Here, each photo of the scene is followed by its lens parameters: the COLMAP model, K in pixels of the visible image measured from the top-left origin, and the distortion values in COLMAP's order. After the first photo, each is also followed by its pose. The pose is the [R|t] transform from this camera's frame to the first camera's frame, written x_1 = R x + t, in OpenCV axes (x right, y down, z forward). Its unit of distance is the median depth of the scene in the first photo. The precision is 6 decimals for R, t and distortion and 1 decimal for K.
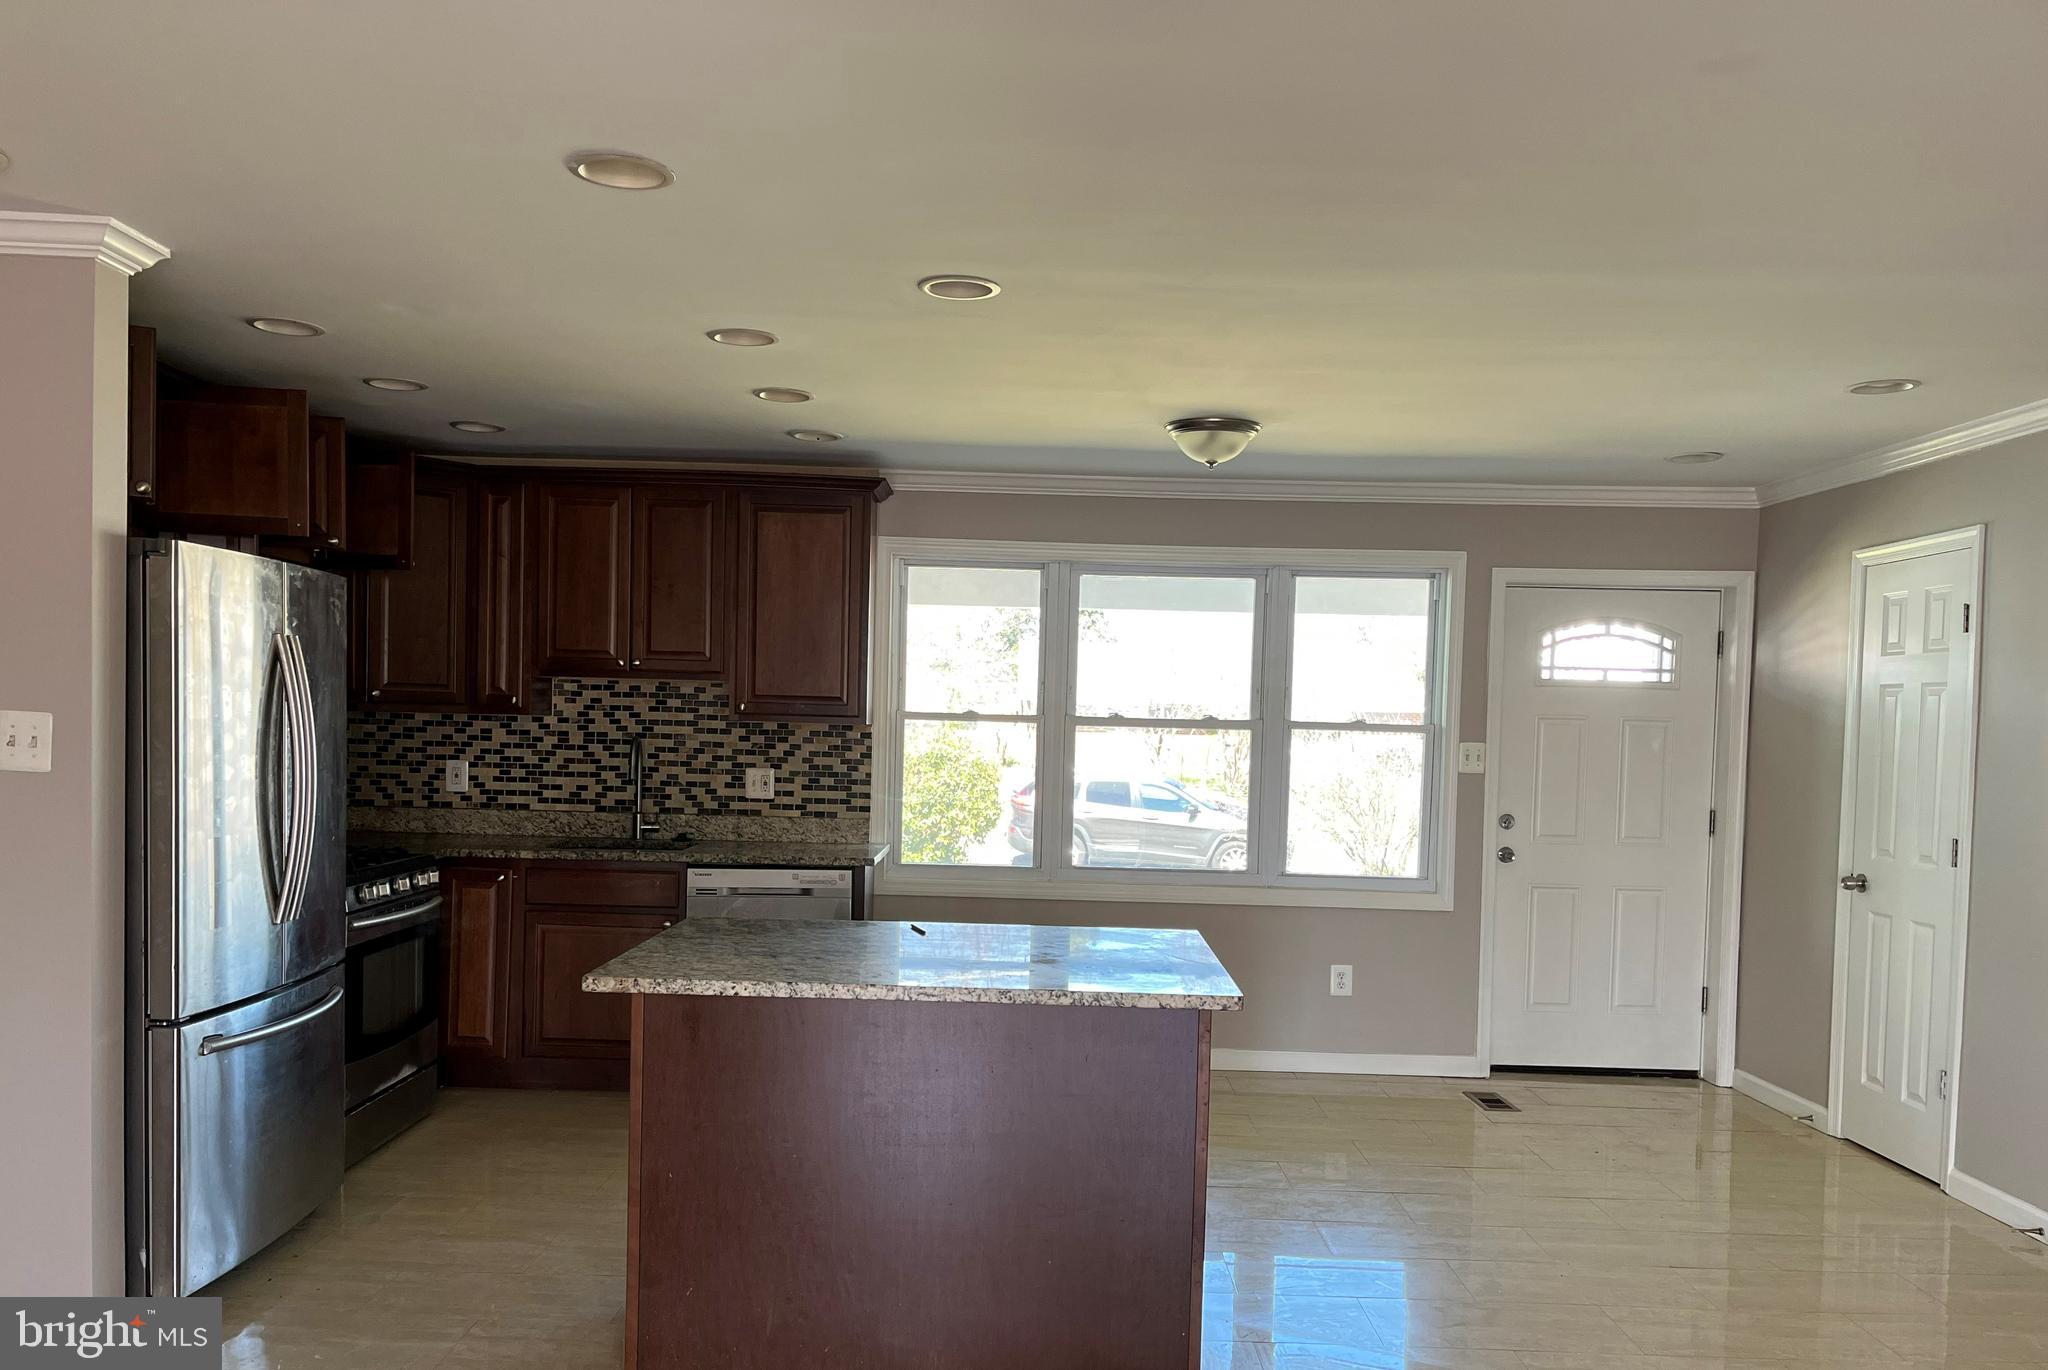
lens RADIAL K [[1536.9, 0, 1022.7], [0, 1536.9, 694.4], [0, 0, 1]] dist [0.041011, 0.004479]
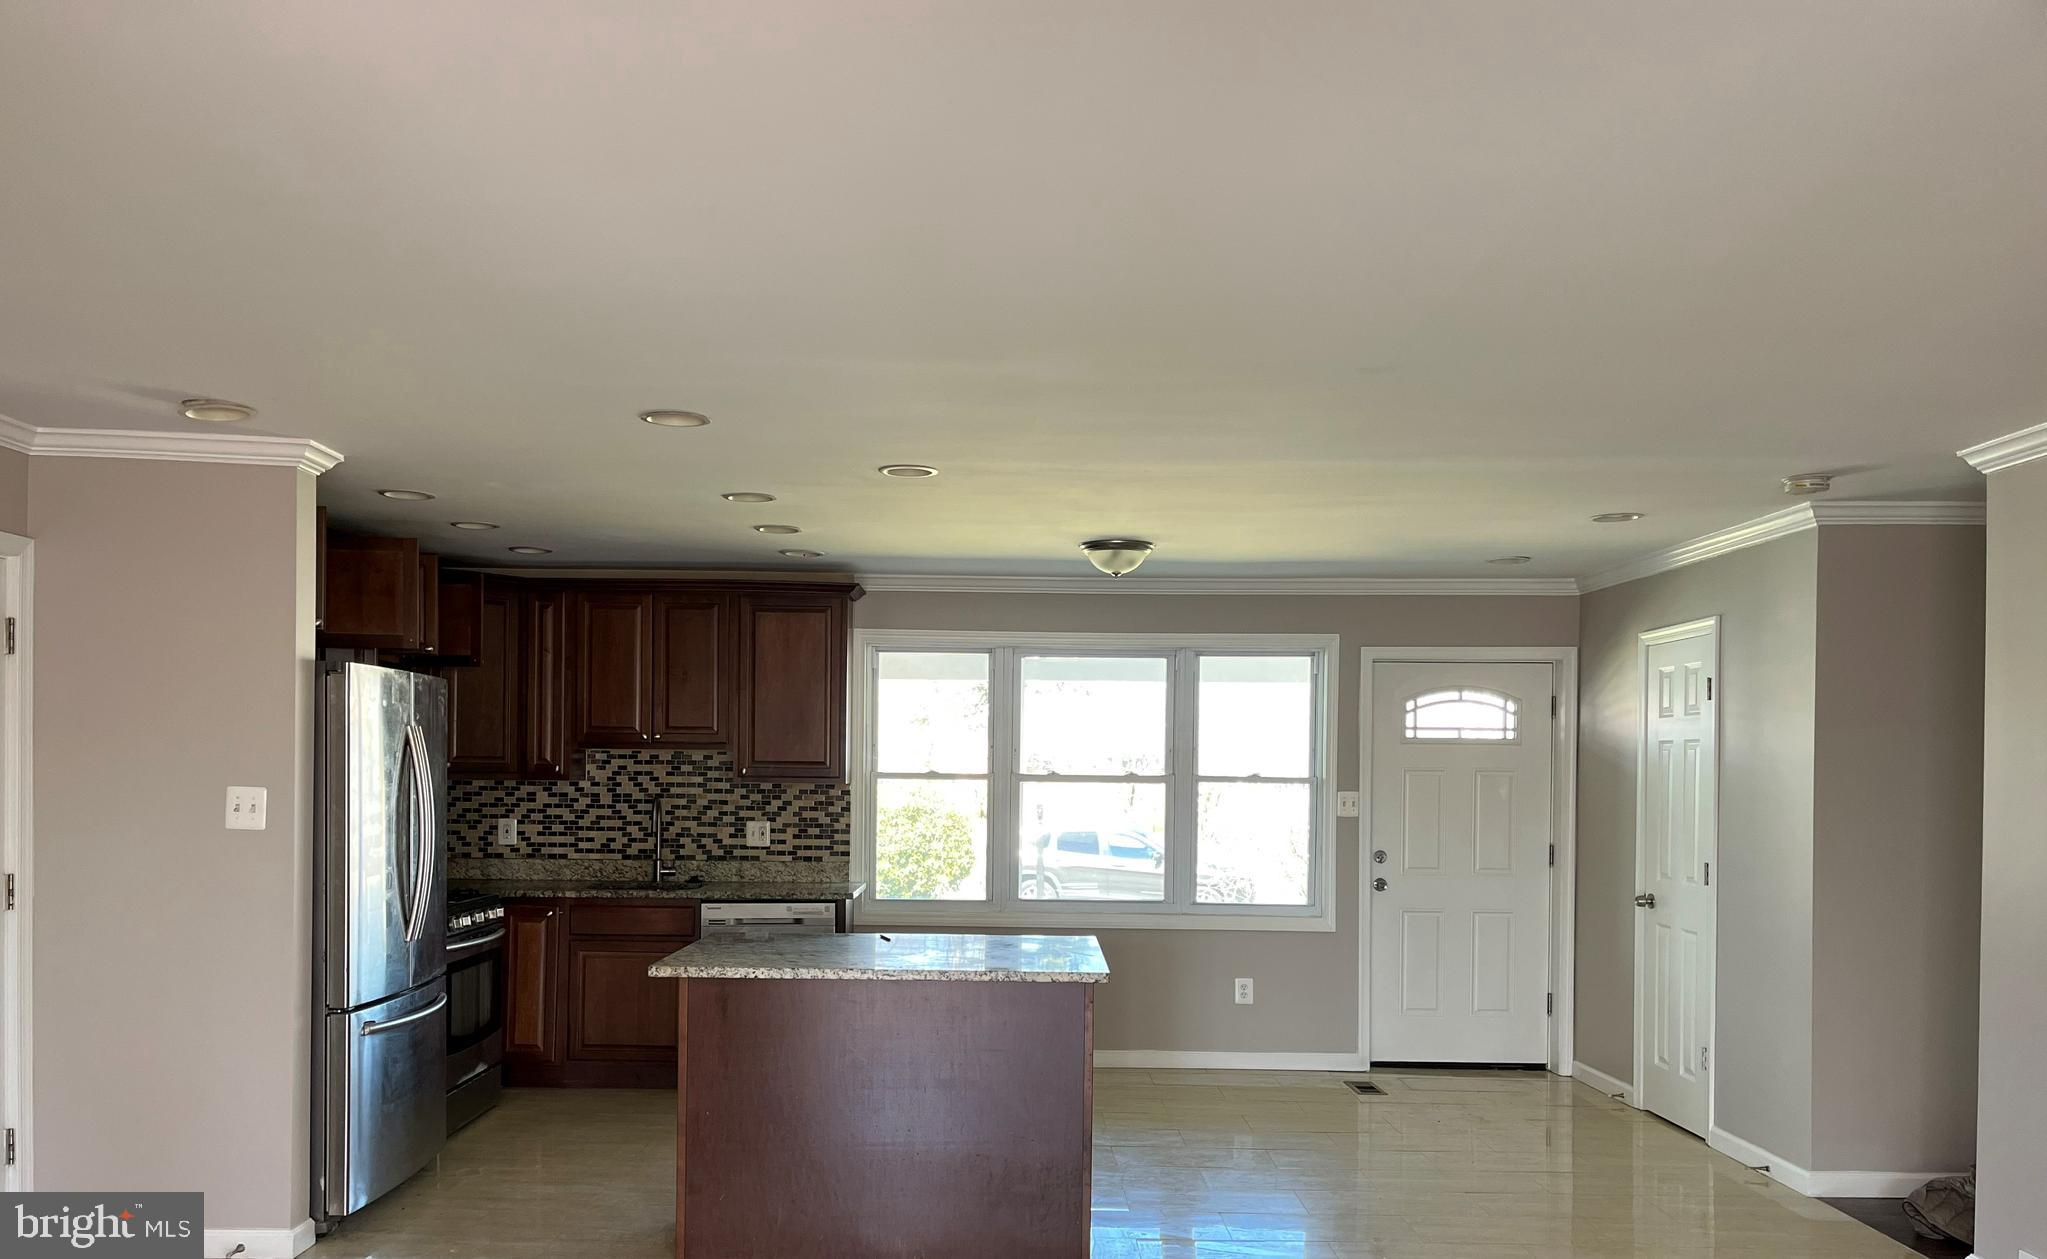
lens RADIAL K [[1512.7, 0, 1012.7], [0, 1512.7, 707.8], [0, 0, 1]] dist [0.051441, -0.003384]
pose [[0.999867, -0.014073, 0.008251, 0.020916], [0.014284, 0.999558, -0.026080, -0.007327], [-0.007880, 0.026195, 0.999626, -0.195659]]
